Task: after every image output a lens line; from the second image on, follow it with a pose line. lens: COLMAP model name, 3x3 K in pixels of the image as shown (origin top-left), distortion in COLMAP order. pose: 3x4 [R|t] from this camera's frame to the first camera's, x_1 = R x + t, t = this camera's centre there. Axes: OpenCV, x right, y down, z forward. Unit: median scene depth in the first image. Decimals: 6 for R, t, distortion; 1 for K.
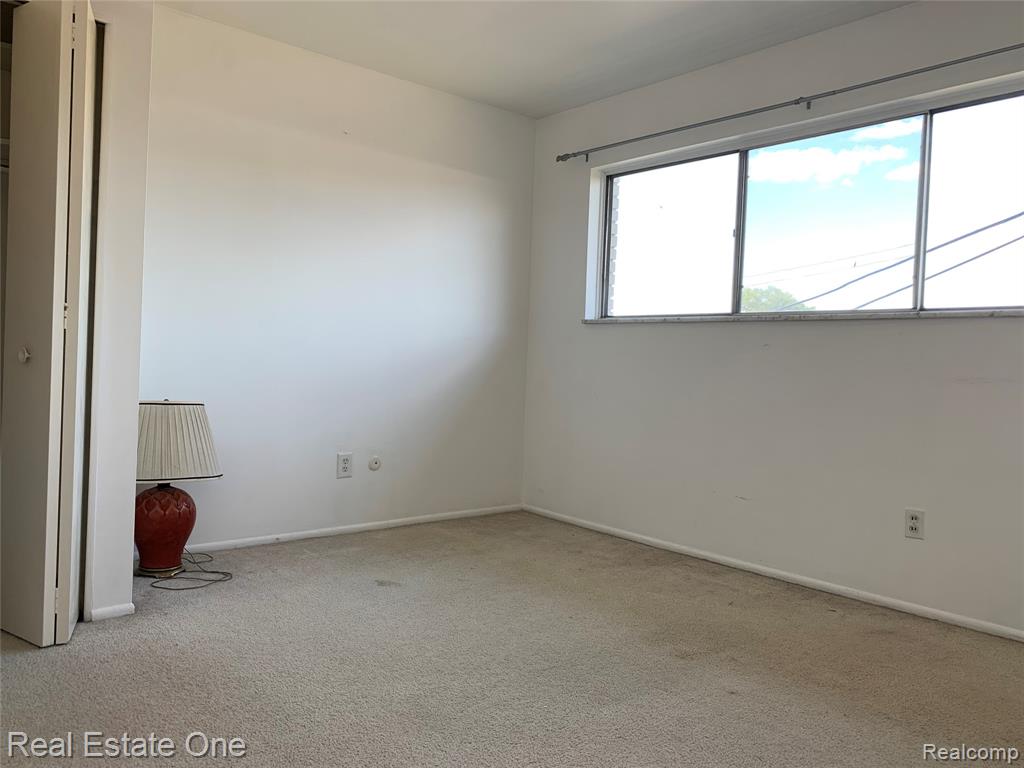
lens RADIAL K [[798.6, 0, 508.1], [0, 798.6, 384.4], [0, 0, 1]] dist [0.045175, -0.010832]
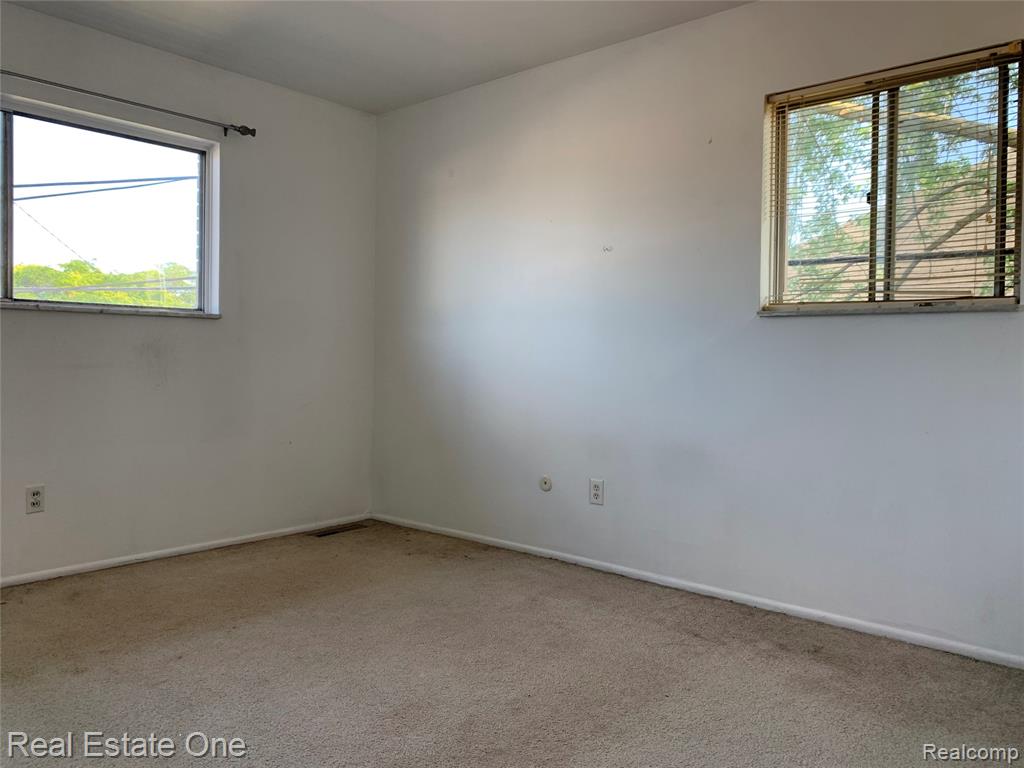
lens RADIAL K [[798.6, 0, 508.7], [0, 798.6, 381.6], [0, 0, 1]] dist [0.045175, -0.010832]
pose [[-0.167490, -0.063670, 0.983816, -0.663624], [0.012473, 0.997696, 0.066692, -0.049015], [-0.985795, 0.023441, -0.166310, 0.555993]]
